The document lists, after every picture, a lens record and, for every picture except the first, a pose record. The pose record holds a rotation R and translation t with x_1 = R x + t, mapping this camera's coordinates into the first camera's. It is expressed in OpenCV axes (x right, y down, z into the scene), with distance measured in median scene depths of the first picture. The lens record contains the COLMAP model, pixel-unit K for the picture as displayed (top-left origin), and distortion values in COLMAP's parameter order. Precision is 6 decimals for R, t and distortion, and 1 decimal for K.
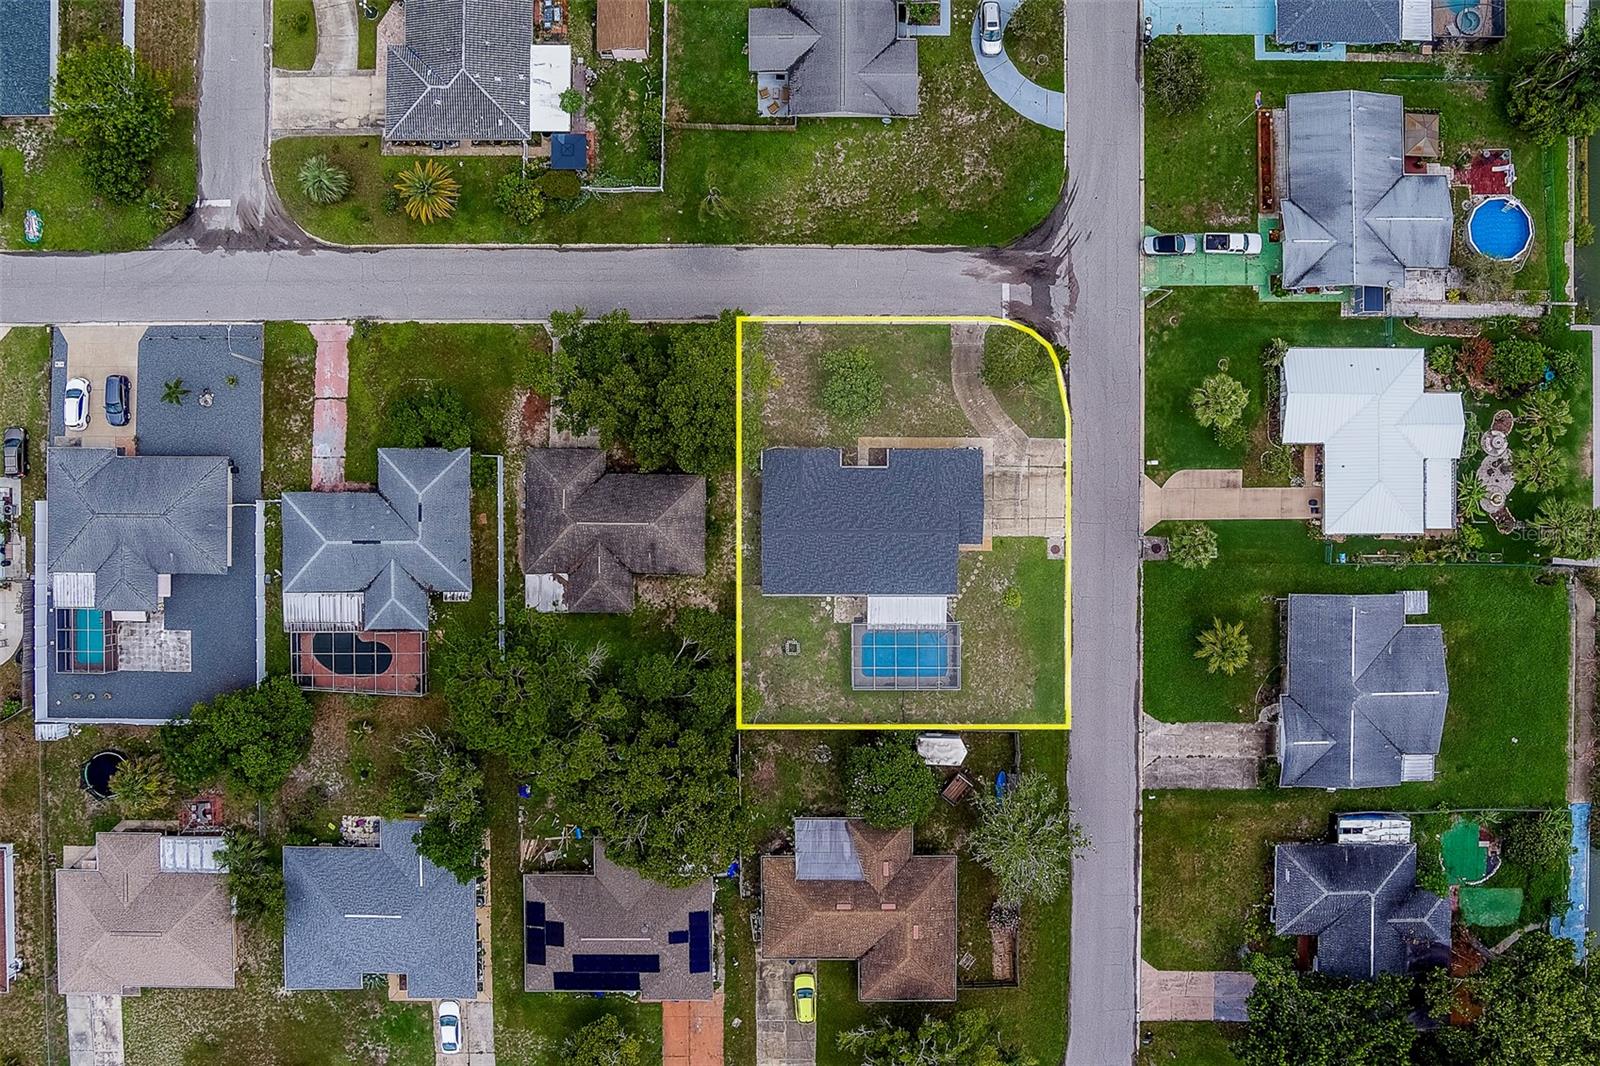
lens RADIAL K [[1369.4, 0, 800.0], [0, 1369.4, 533.0], [0, 0, 1]] dist [-0.063852, 0.007508]
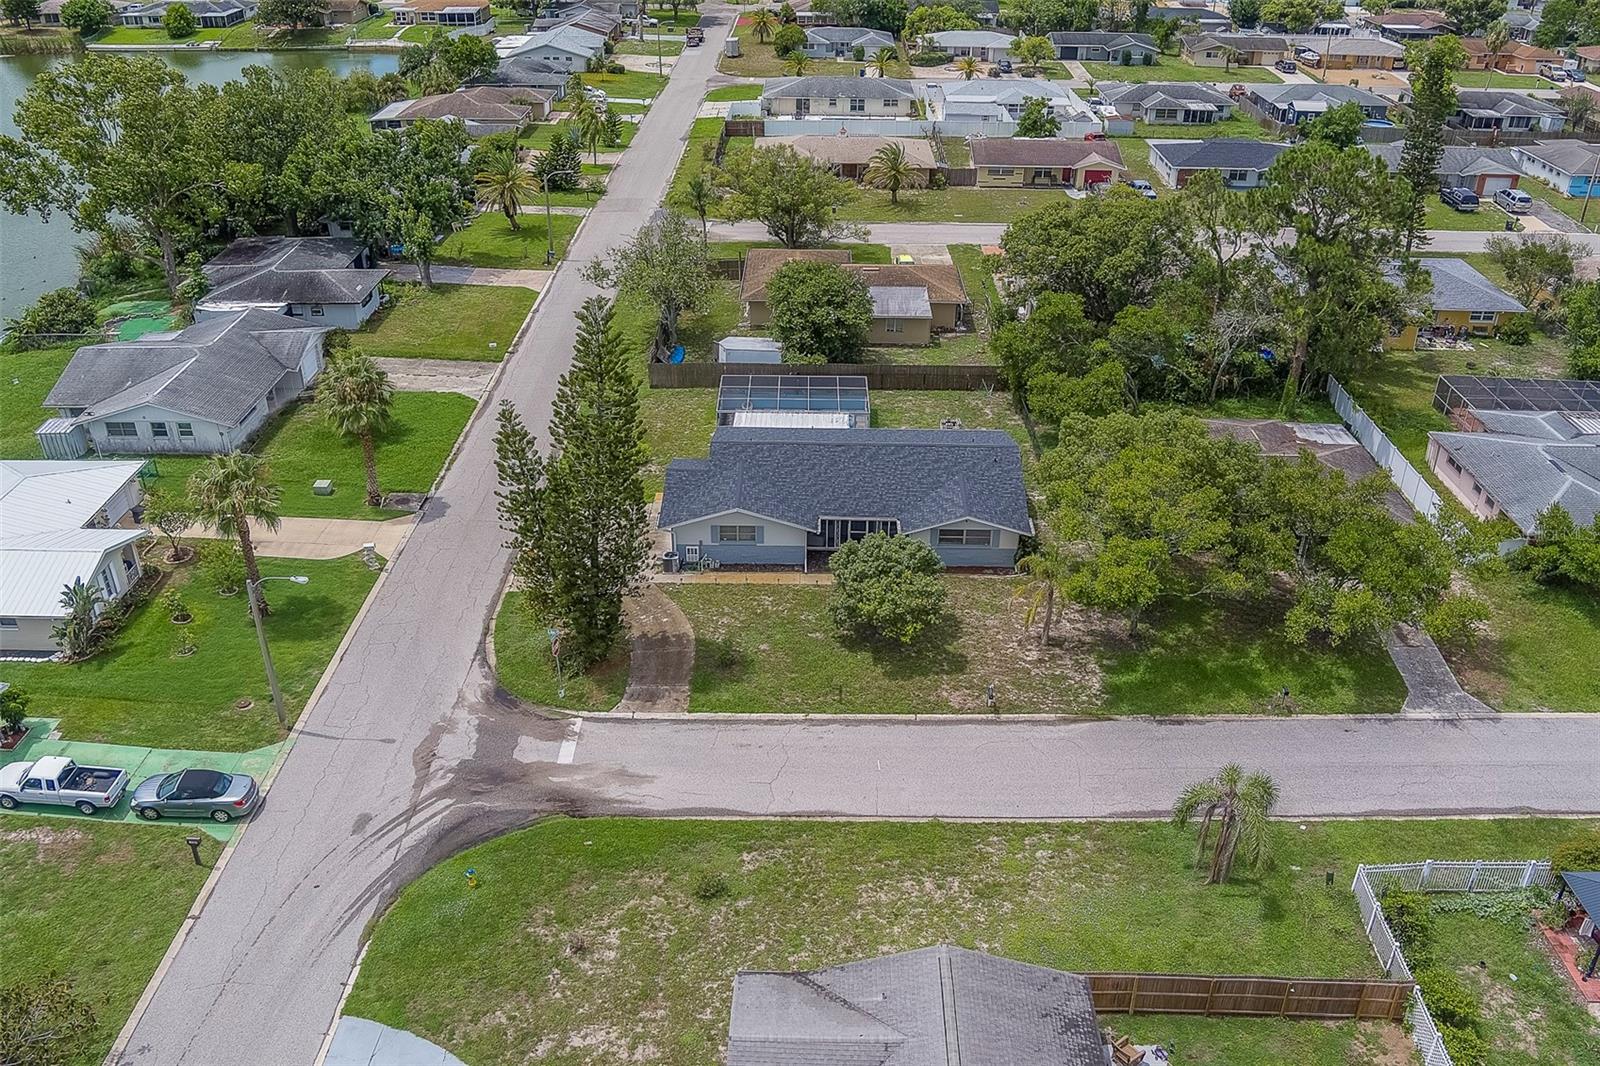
lens RADIAL K [[1321.4, 0, 800.0], [0, 1321.4, 533.0], [0, 0, 1]] dist [-0.059420, -0.001760]
pose [[-0.999863, -0.009581, 0.013501, 0.063443], [0.016486, -0.501970, 0.864728, -0.538693], [-0.001508, 0.864832, 0.502059, 0.701907]]
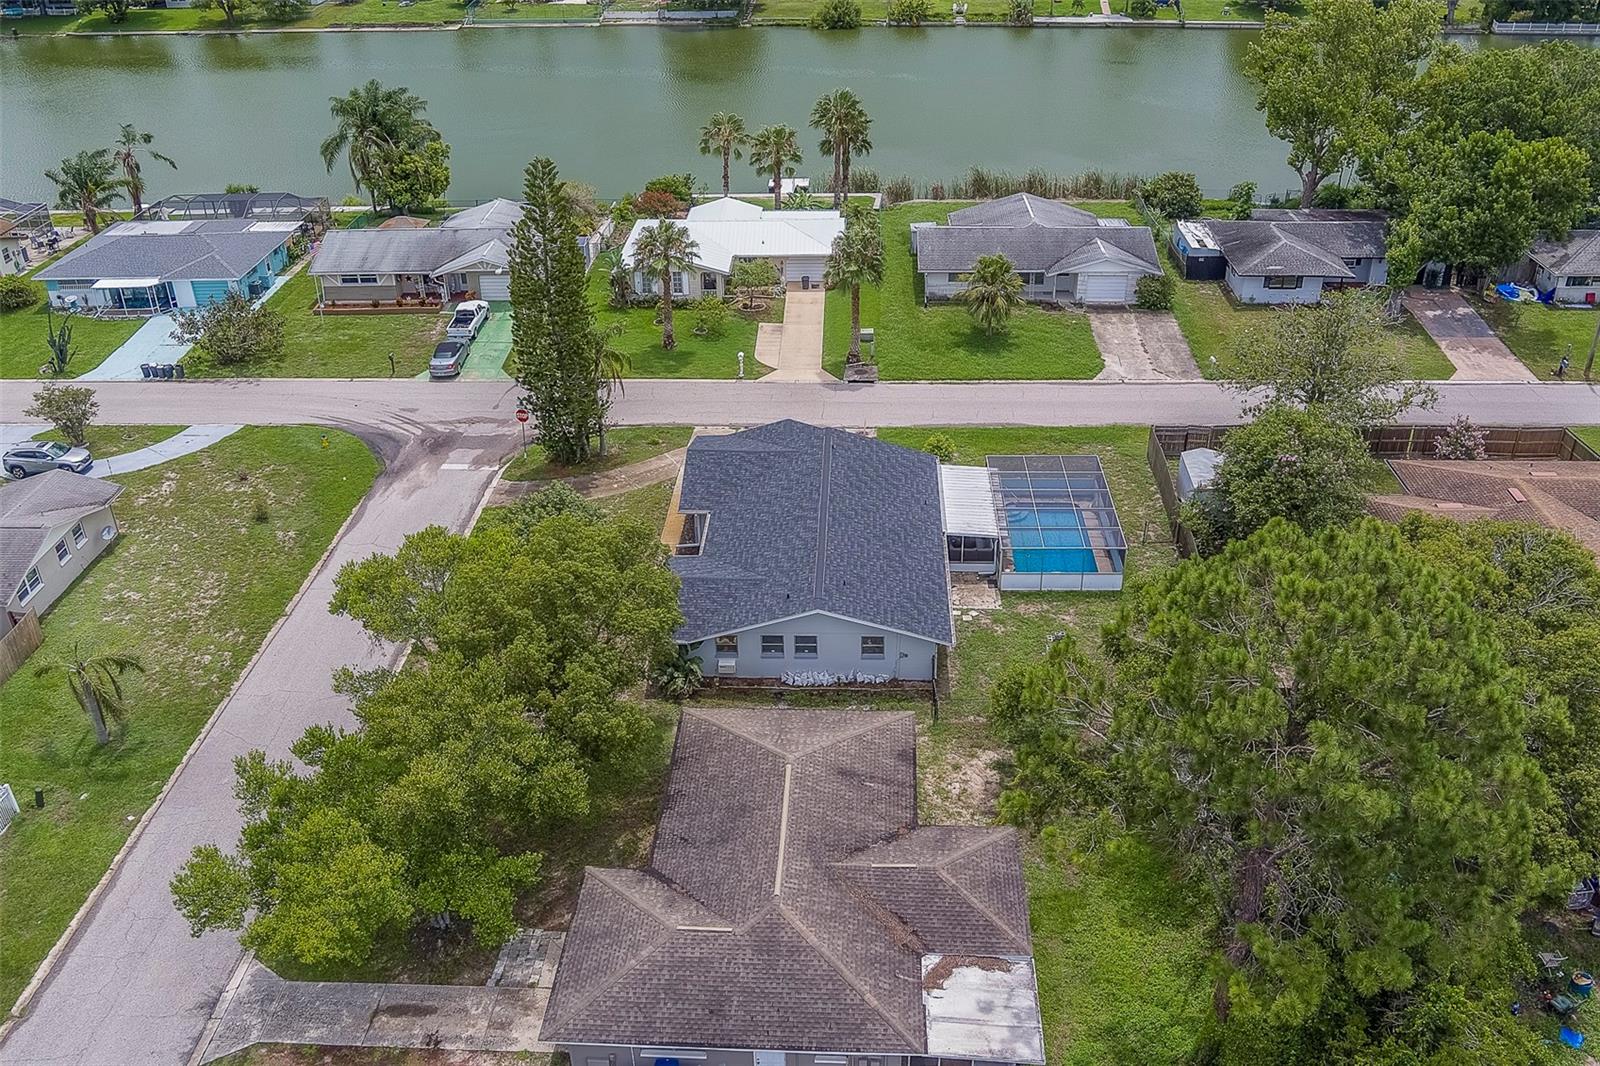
lens RADIAL K [[1369.4, 0, 800.0], [0, 1369.4, 533.0], [0, 0, 1]] dist [-0.063852, 0.007508]
pose [[0.044118, -0.495976, 0.867215, -0.408565], [0.998332, -0.010471, -0.056777, 0.019502], [0.037240, 0.868273, 0.494687, 0.720584]]
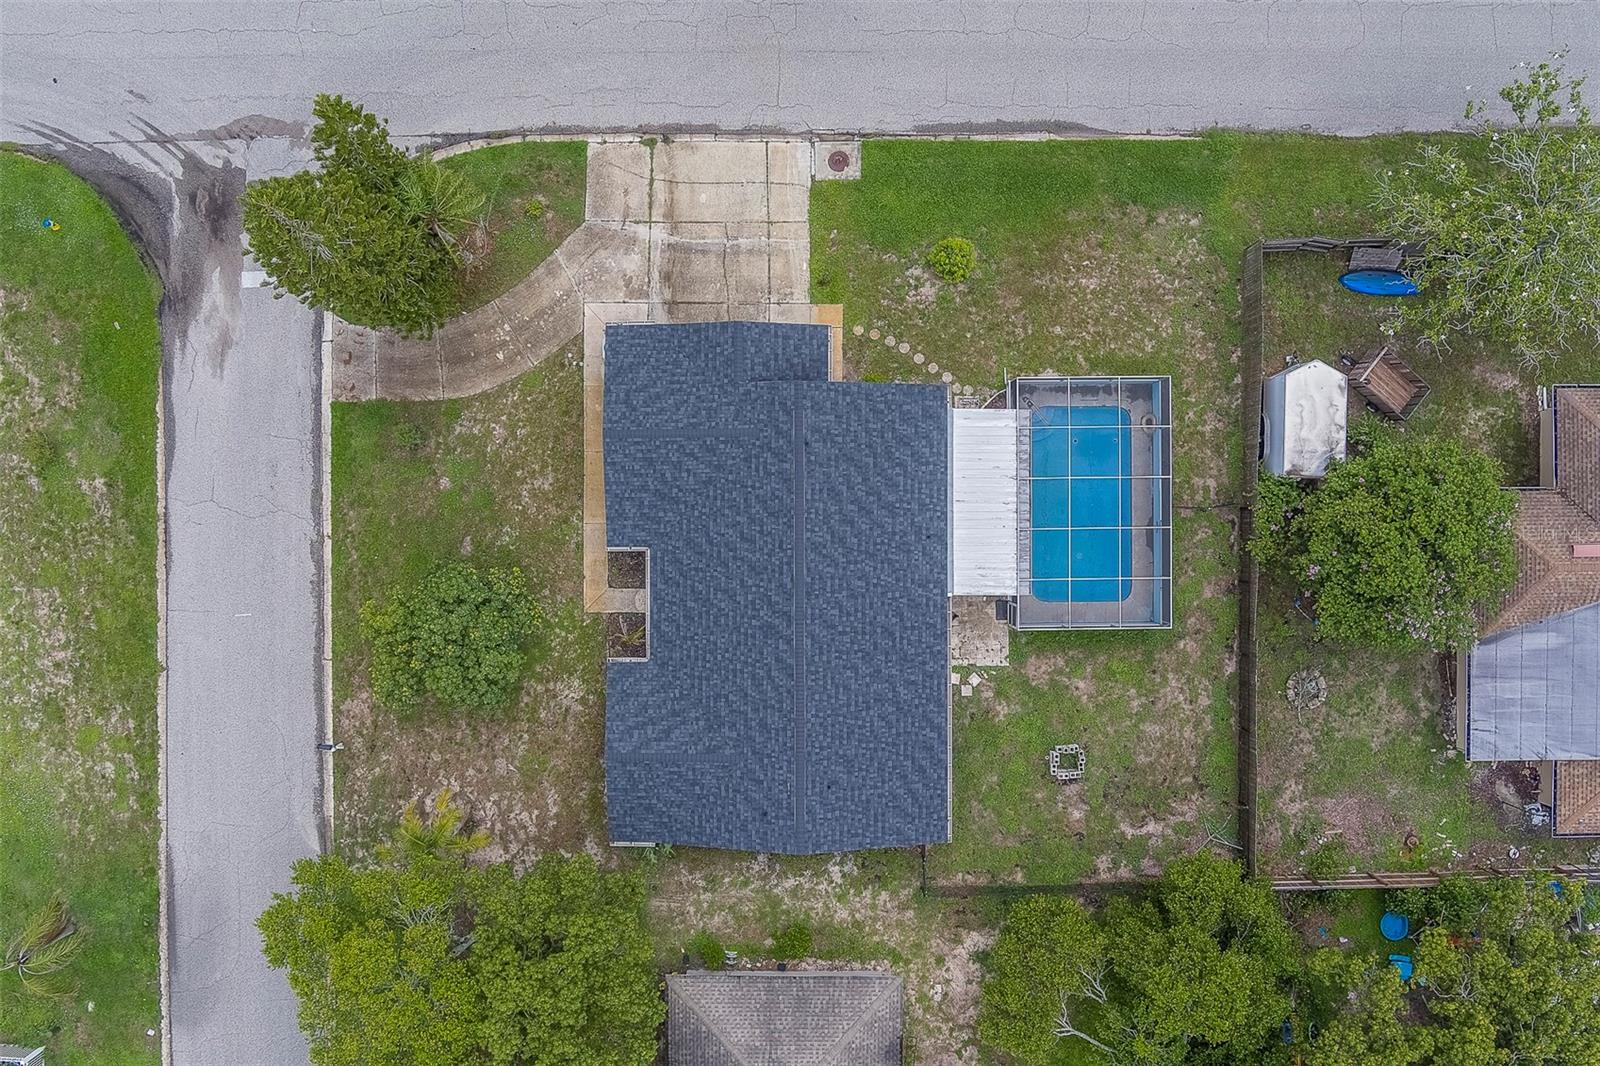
lens RADIAL K [[1303.8, 0, 800.0], [0, 1303.8, 533.0], [0, 0, 1]] dist [-0.068141, 0.013292]
pose [[-0.003548, -0.999986, -0.003830, 0.069141], [0.999869, -0.003487, -0.015787, 0.005656], [0.015773, -0.003885, 0.999868, 0.584686]]
